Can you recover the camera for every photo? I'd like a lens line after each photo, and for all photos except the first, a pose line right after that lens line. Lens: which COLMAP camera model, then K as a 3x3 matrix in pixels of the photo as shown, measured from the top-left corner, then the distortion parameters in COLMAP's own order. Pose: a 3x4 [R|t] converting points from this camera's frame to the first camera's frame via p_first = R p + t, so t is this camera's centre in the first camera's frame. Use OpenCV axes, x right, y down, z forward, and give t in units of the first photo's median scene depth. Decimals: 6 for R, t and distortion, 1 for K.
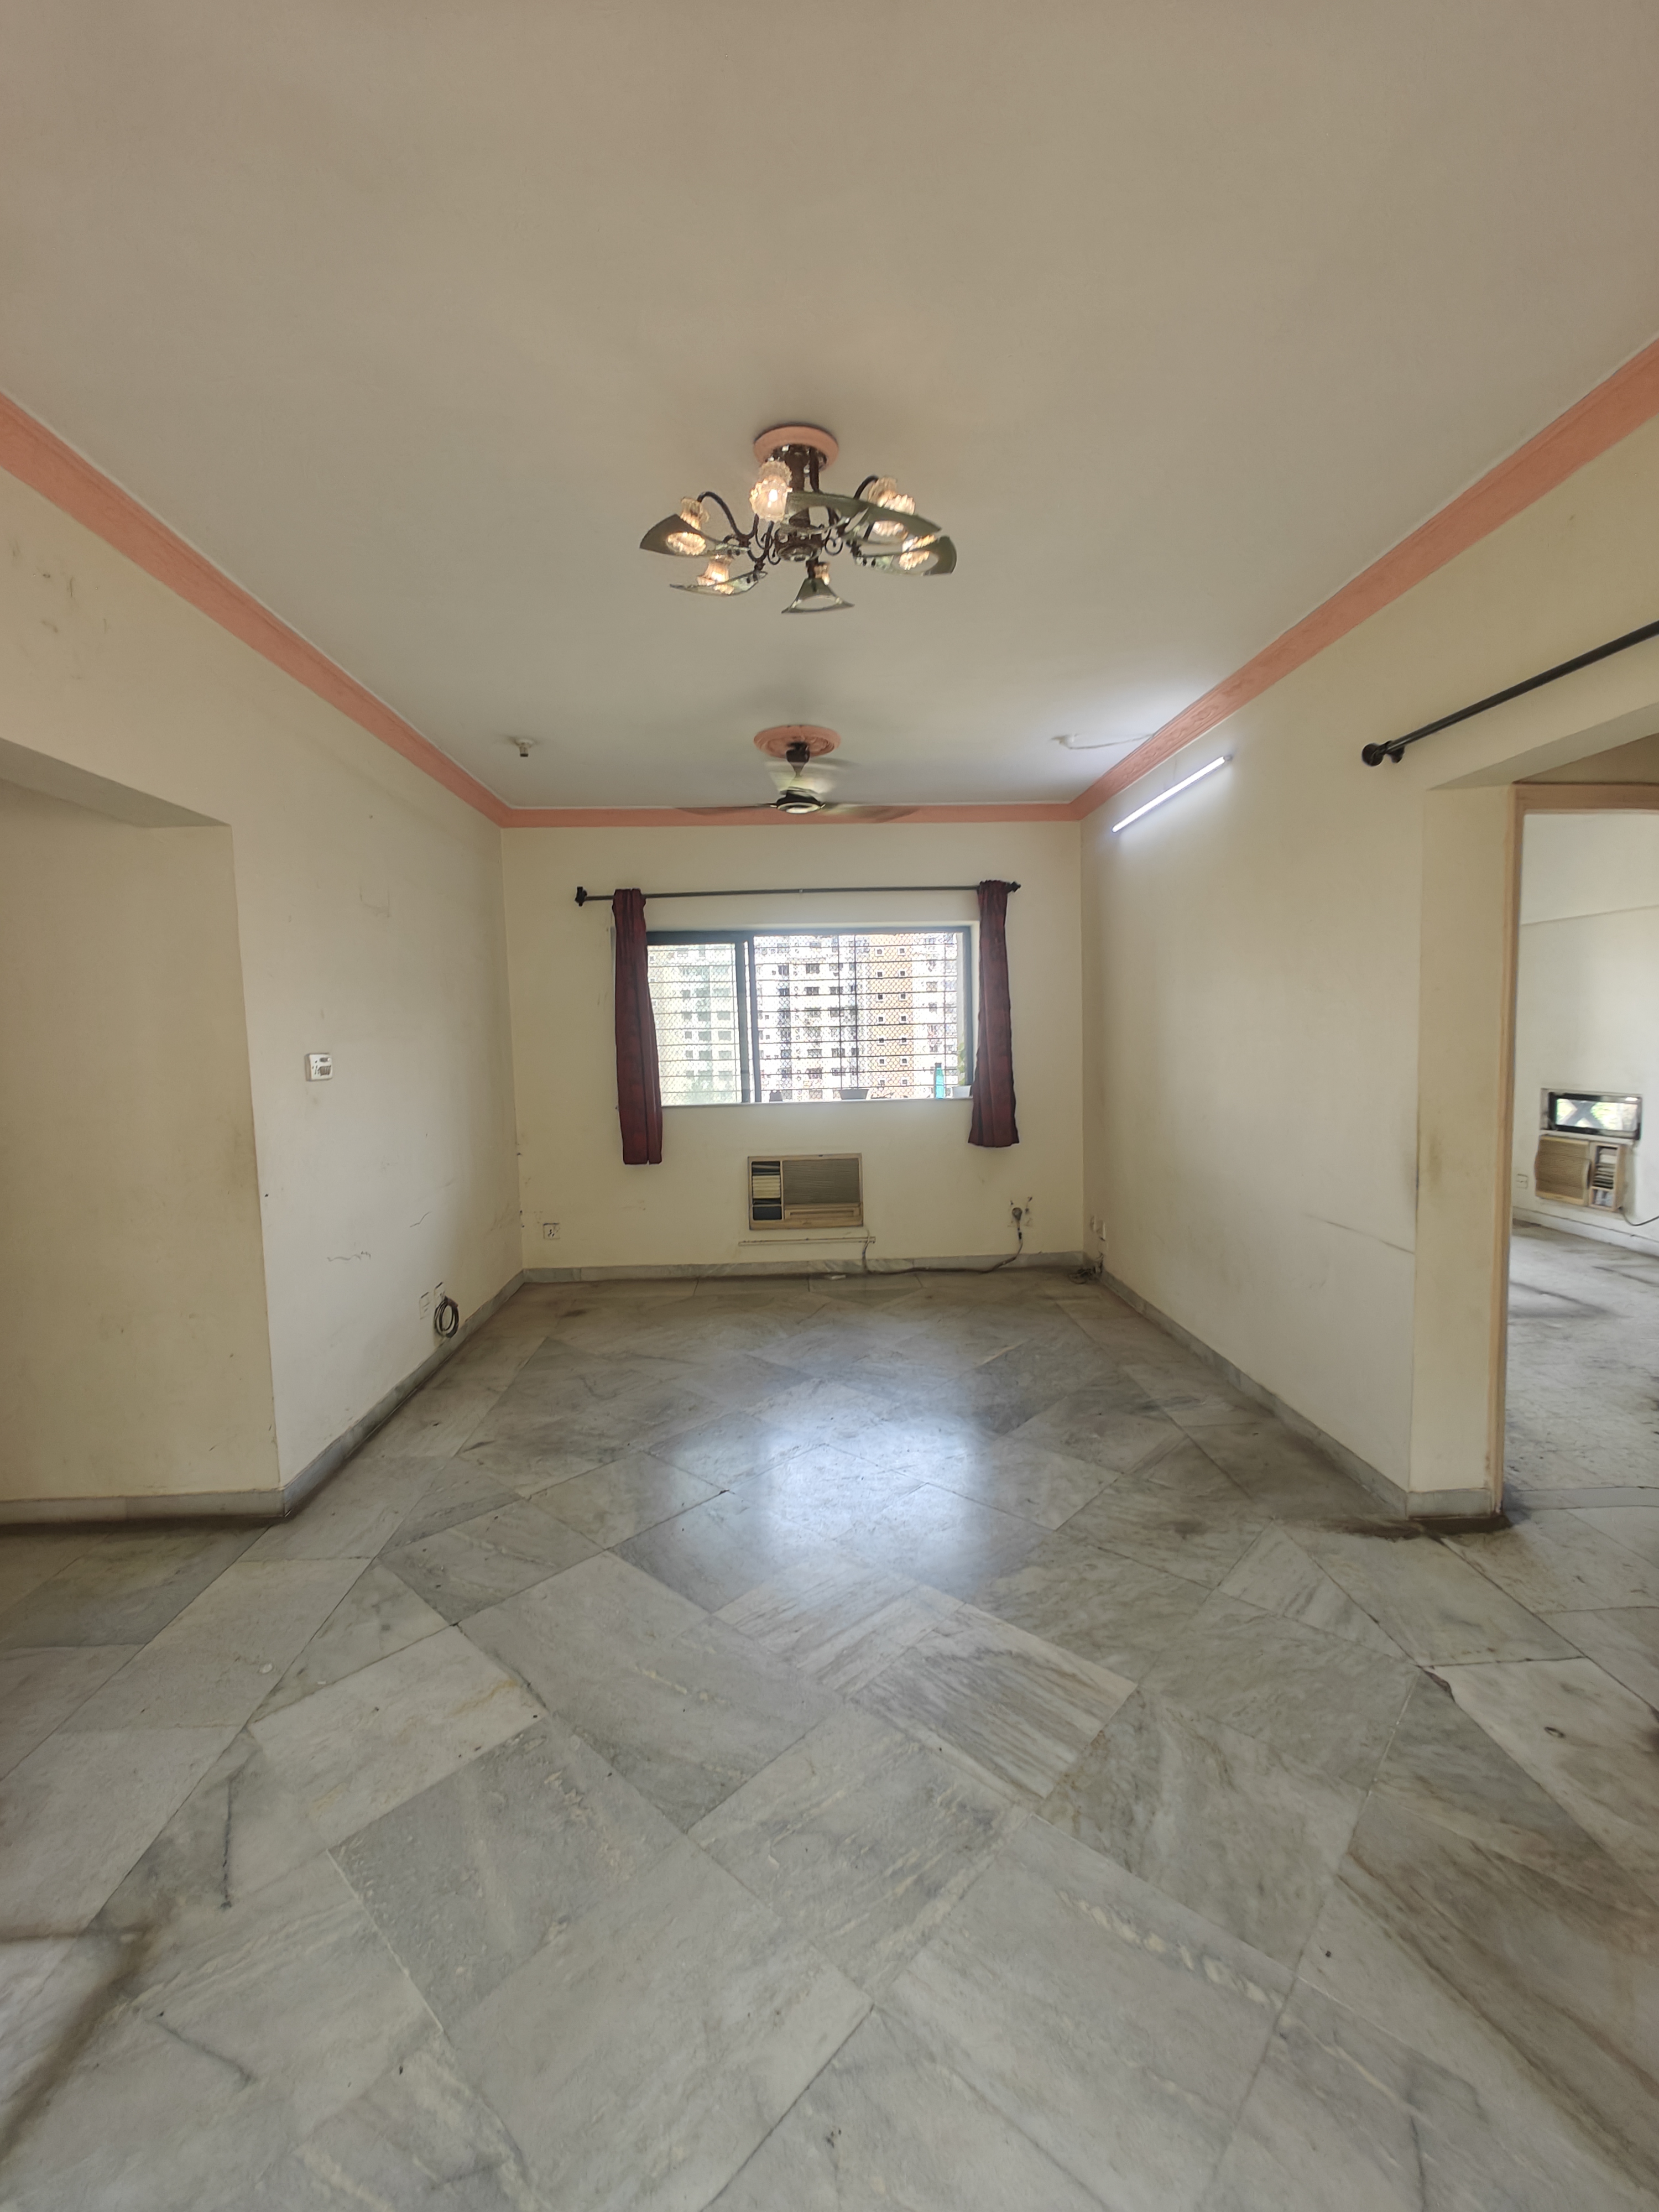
lens RADIAL K [[945.7, 0, 835.0], [0, 945.7, 1107.8], [0, 0, 1]] dist [-0.001996, 0.000124]
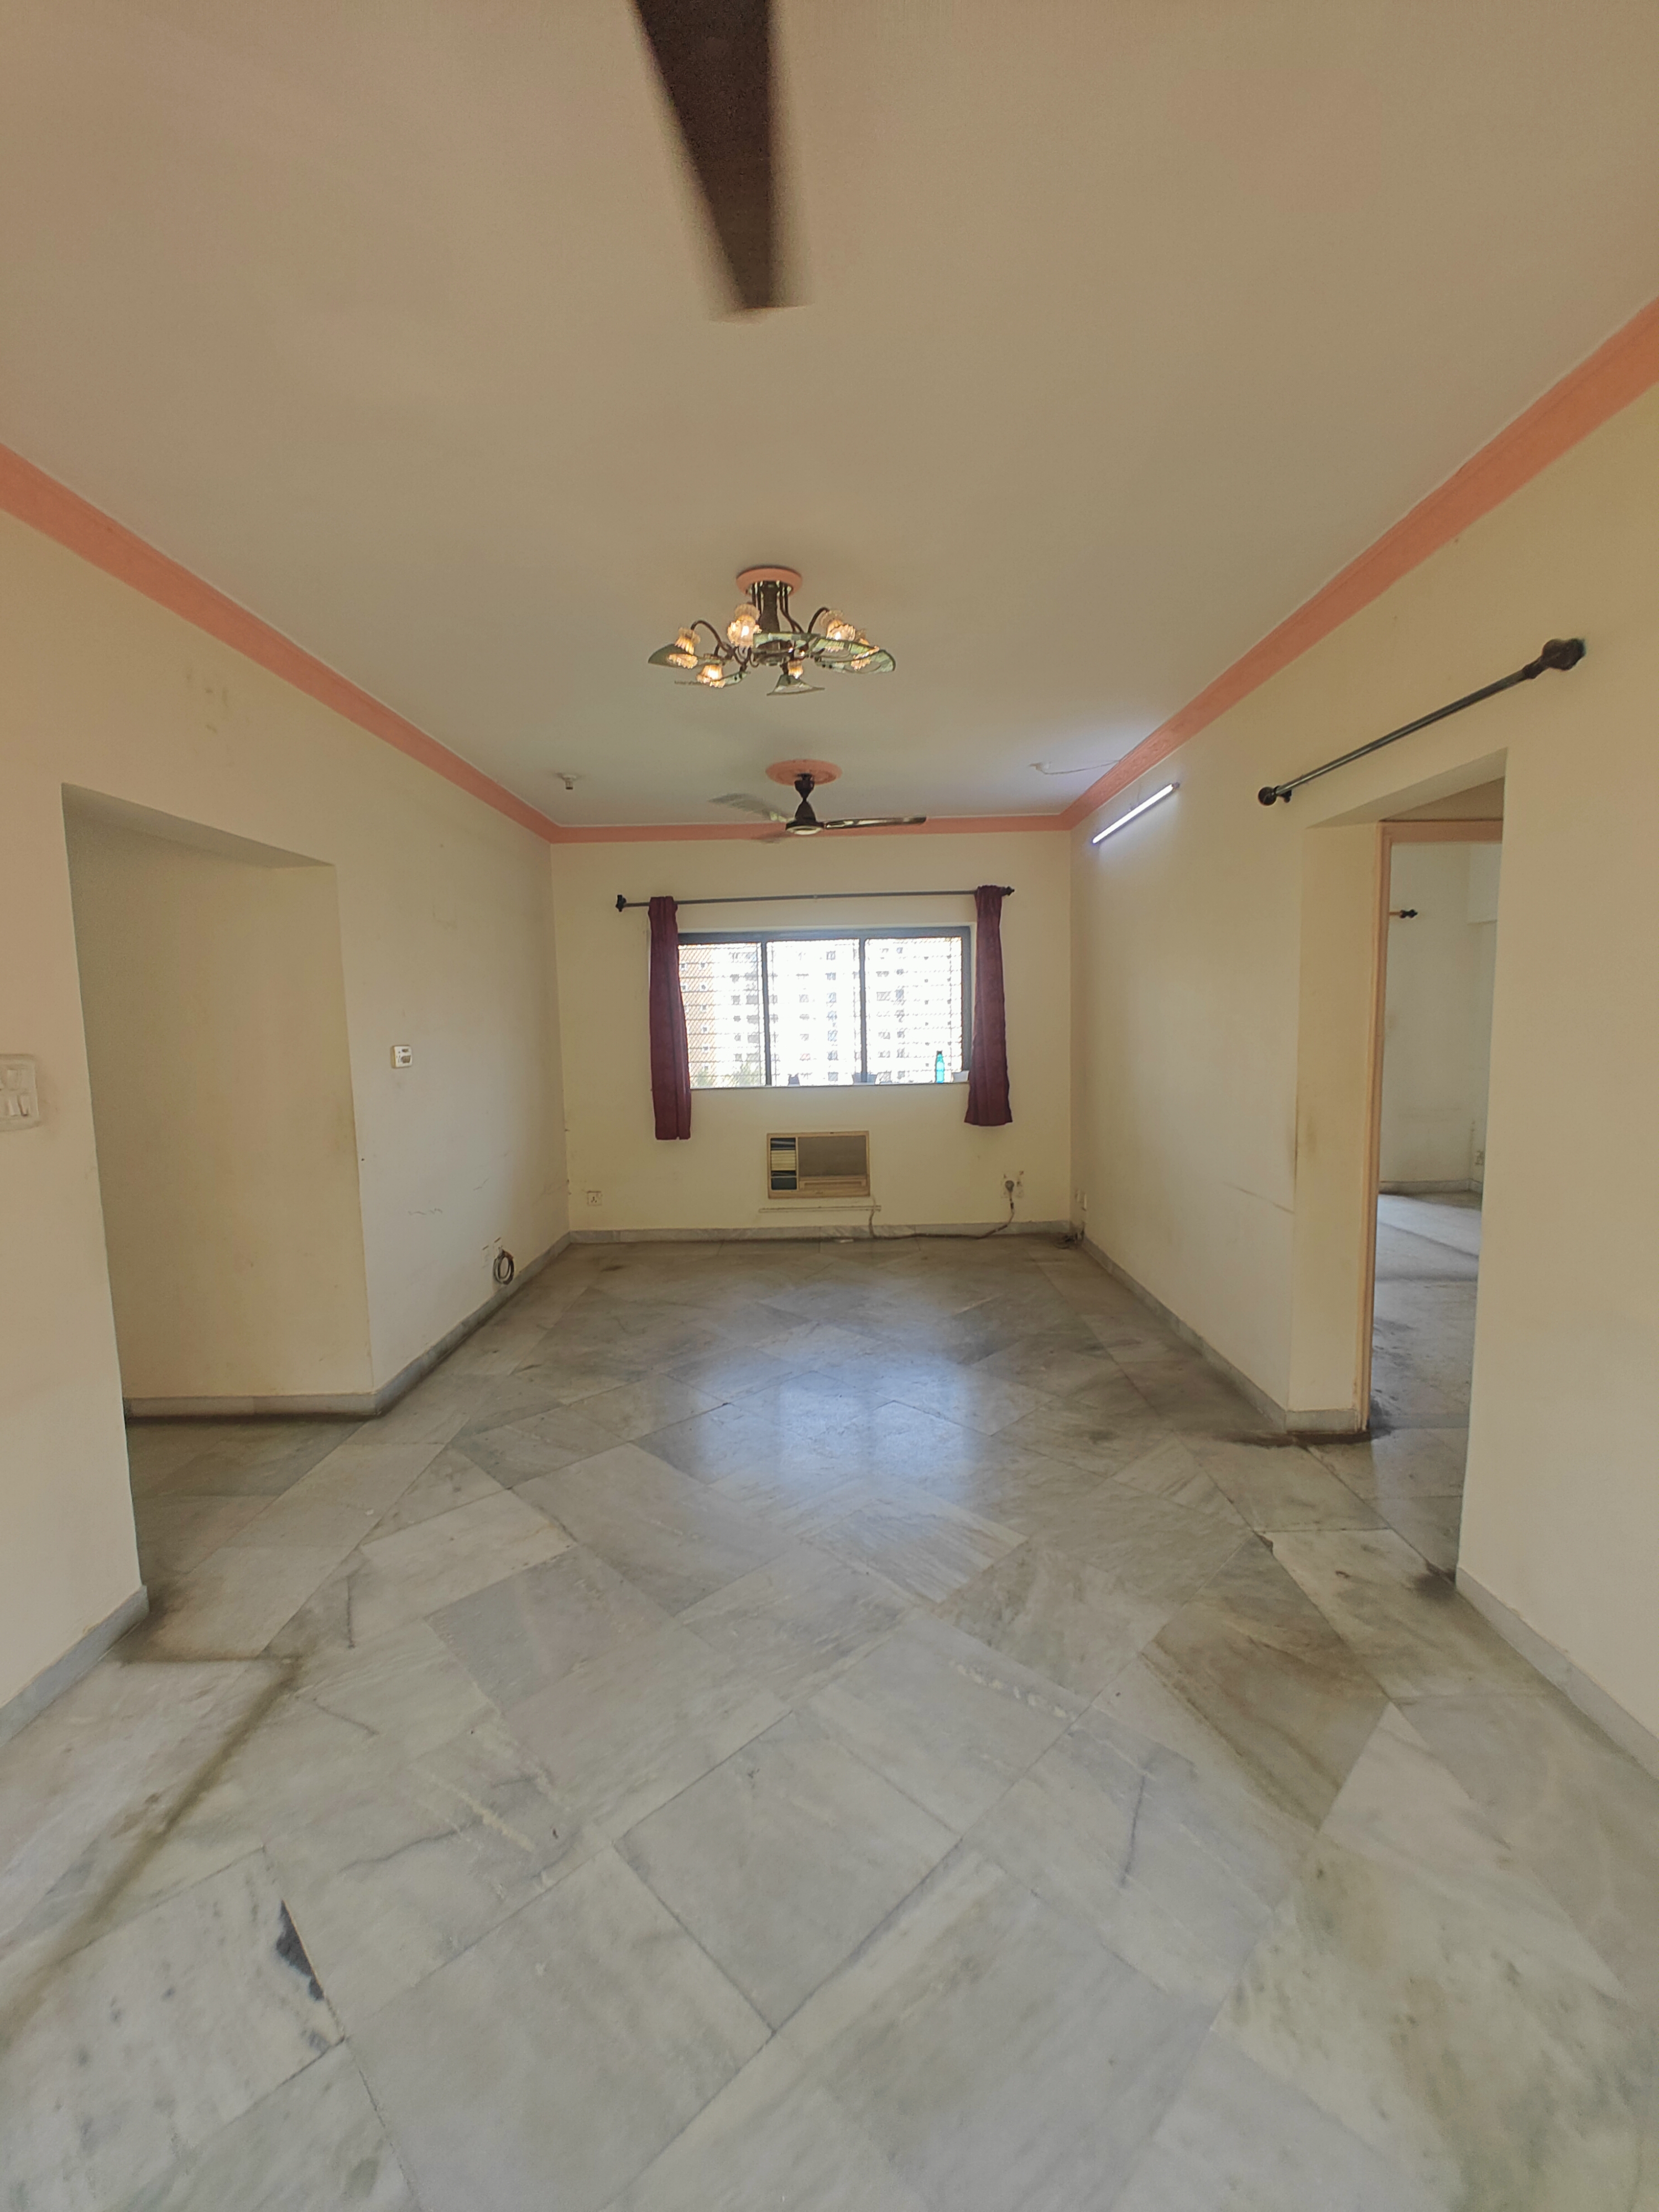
lens RADIAL K [[945.7, 0, 843.8], [0, 945.7, 1096.7], [0, 0, 1]] dist [-0.001996, 0.000124]
pose [[0.998974, 0.003403, -0.045167, 0.096389], [-0.003056, 0.999965, 0.007750, -0.001897], [0.045192, -0.007604, 0.998949, -0.232458]]
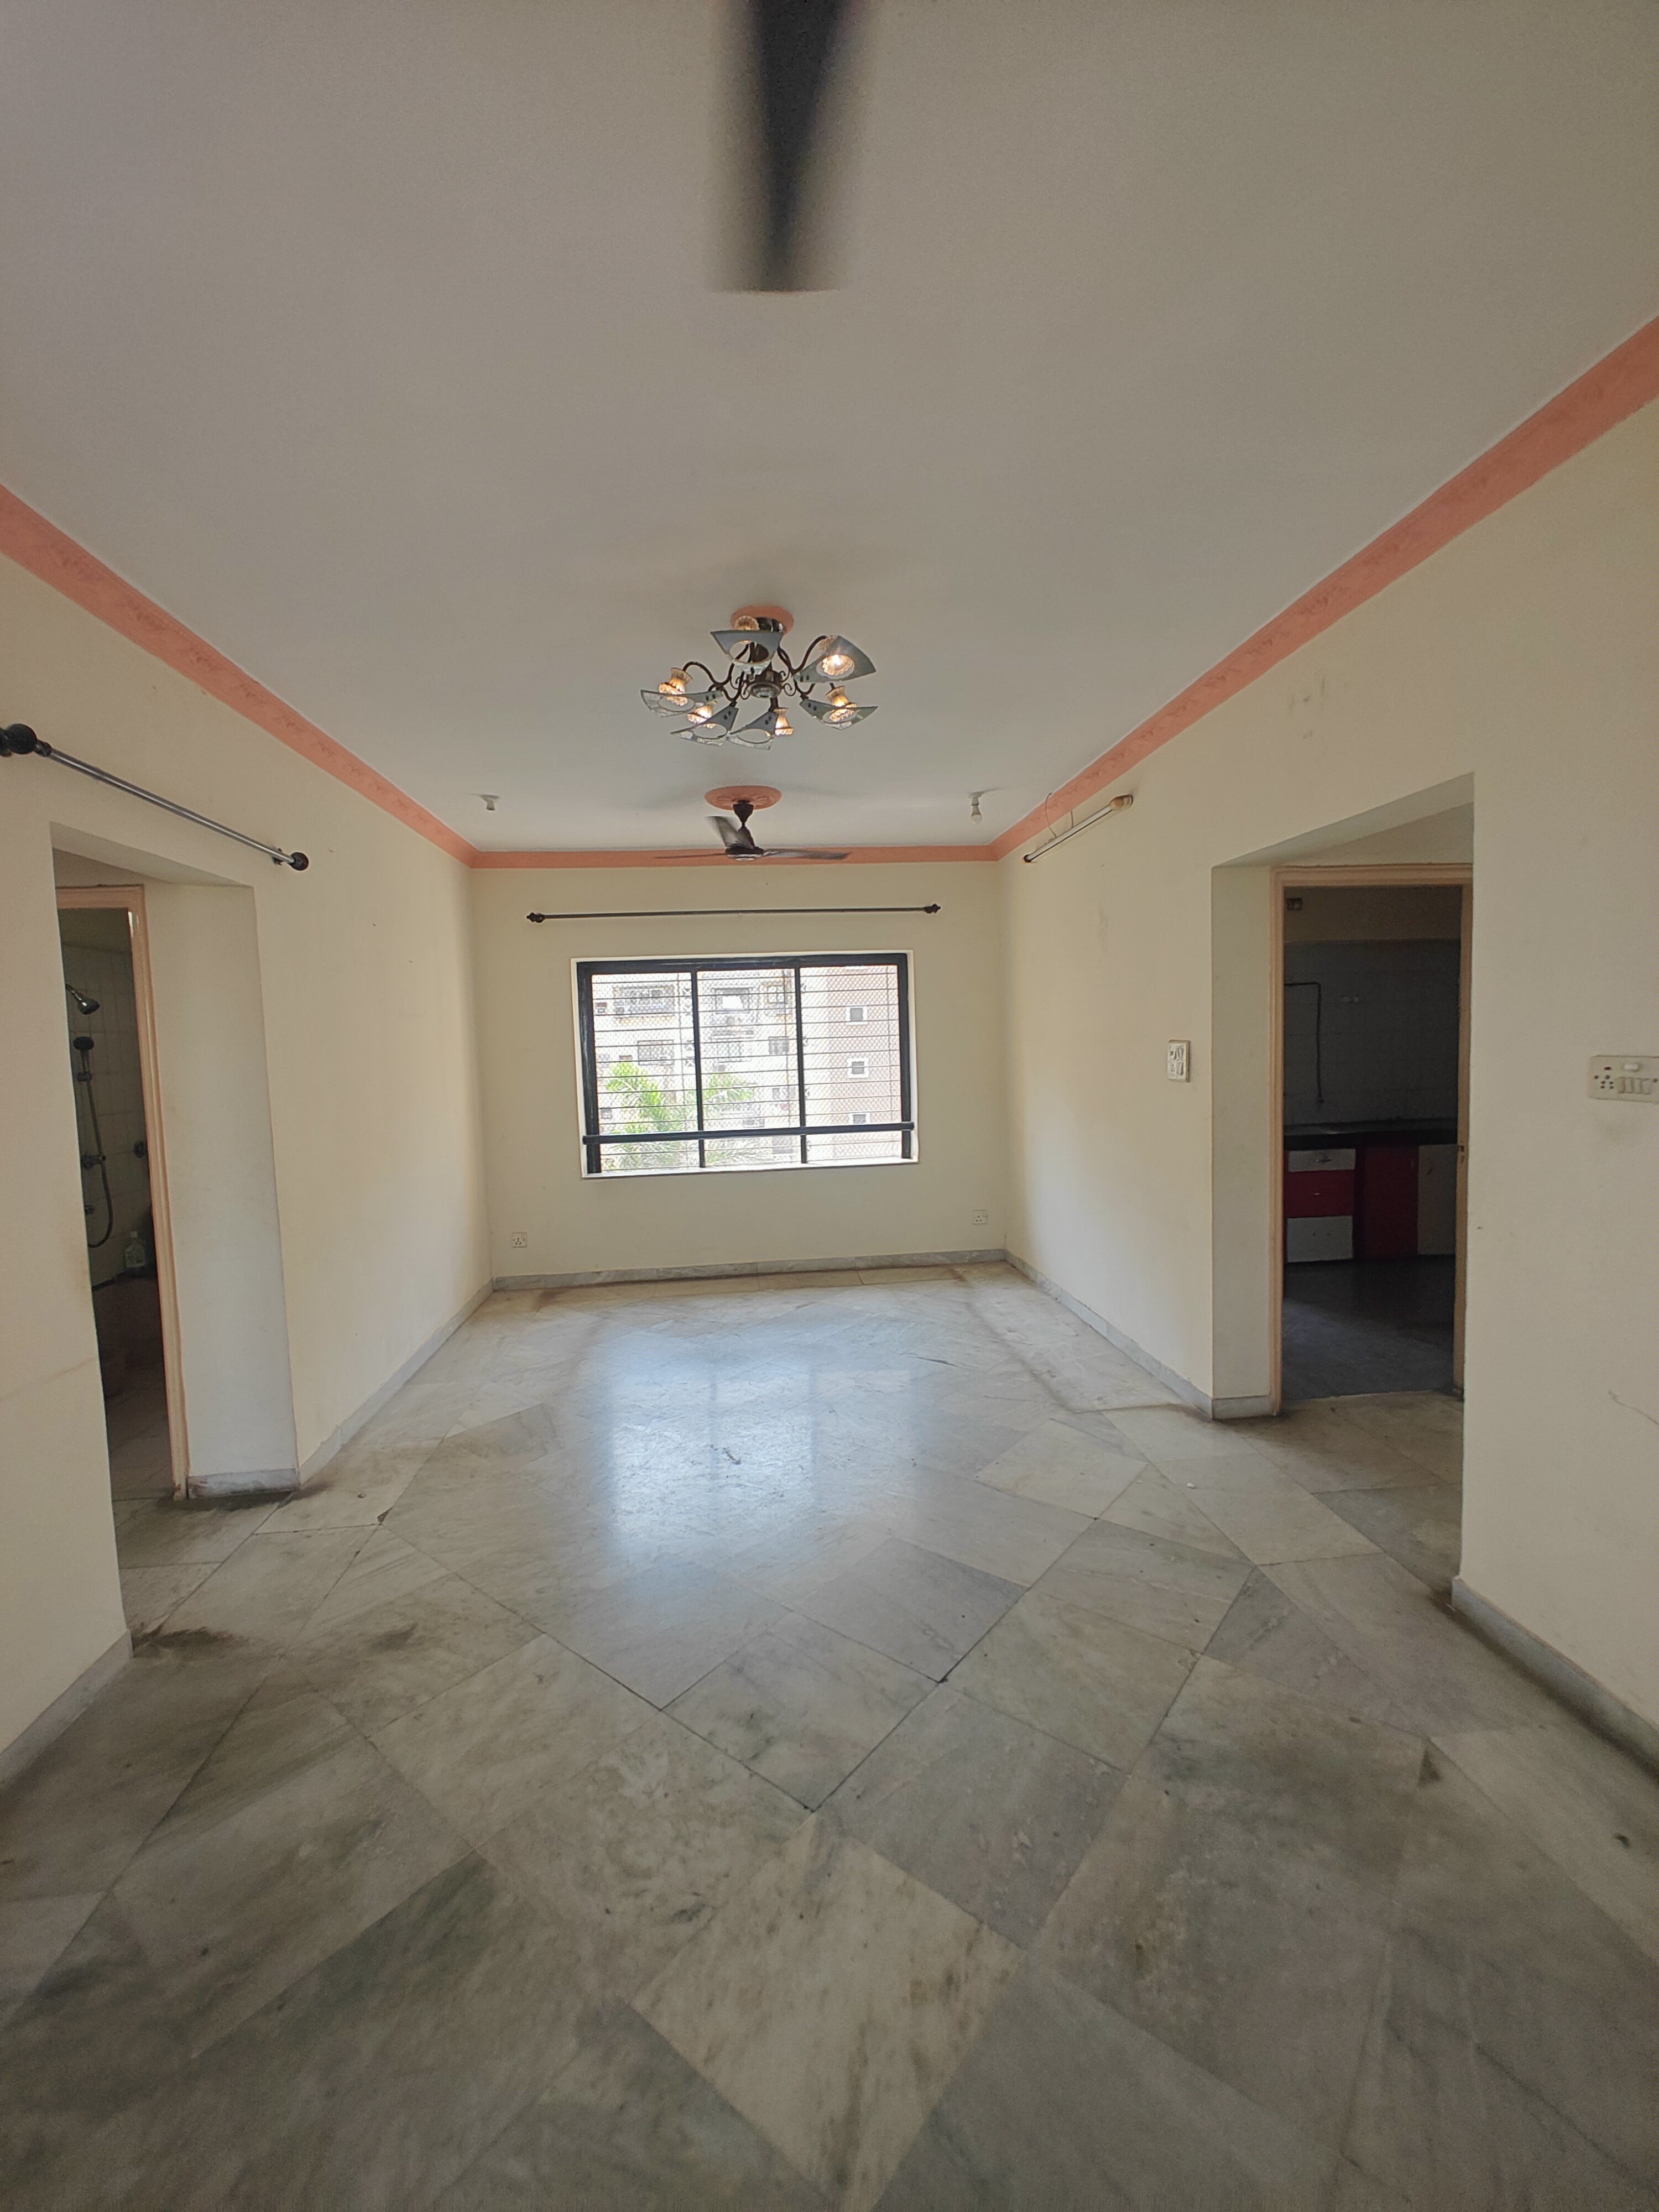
lens RADIAL K [[945.7, 0, 783.8], [0, 945.7, 1105.3], [0, 0, 1]] dist [-0.001996, 0.000124]
pose [[-0.998448, 0.055280, 0.006733, -0.026514], [0.055676, 0.988316, 0.141888, -0.158969], [0.001189, 0.142043, -0.989860, 1.816743]]
